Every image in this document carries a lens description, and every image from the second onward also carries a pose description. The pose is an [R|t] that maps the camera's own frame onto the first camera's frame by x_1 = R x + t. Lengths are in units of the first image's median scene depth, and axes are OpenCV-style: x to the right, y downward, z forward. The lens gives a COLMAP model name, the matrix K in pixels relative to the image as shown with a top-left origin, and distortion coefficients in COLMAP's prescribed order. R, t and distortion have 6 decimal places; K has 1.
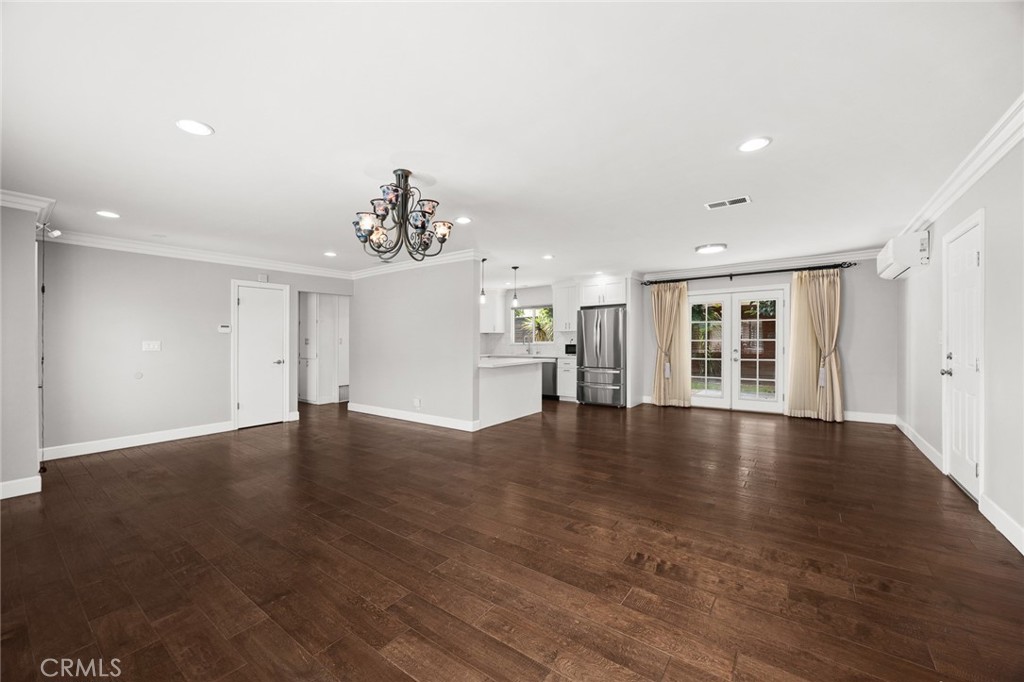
lens RADIAL K [[408.5, 0, 512.4], [0, 408.5, 340.3], [0, 0, 1]] dist [-0.016358, 0.000010]
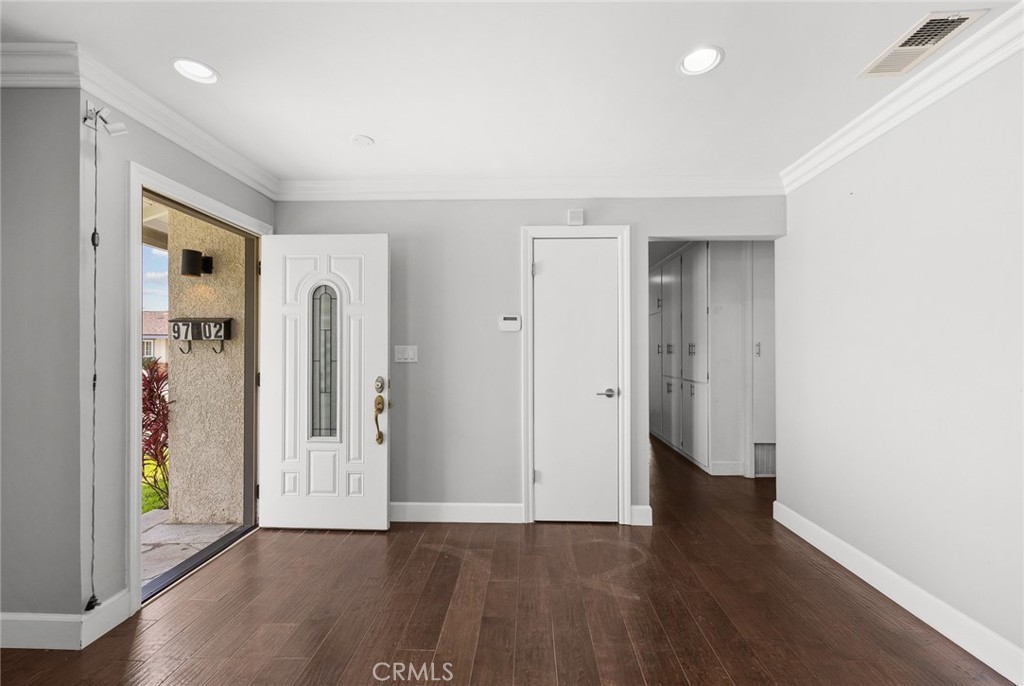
lens RADIAL K [[408.5, 0, 519.5], [0, 408.5, 345.4], [0, 0, 1]] dist [-0.016358, 0.000010]
pose [[0.584171, -0.010678, -0.811560, -0.255090], [0.000255, 0.999916, -0.012973, 0.006043], [0.811631, 0.007371, 0.584124, 0.638039]]
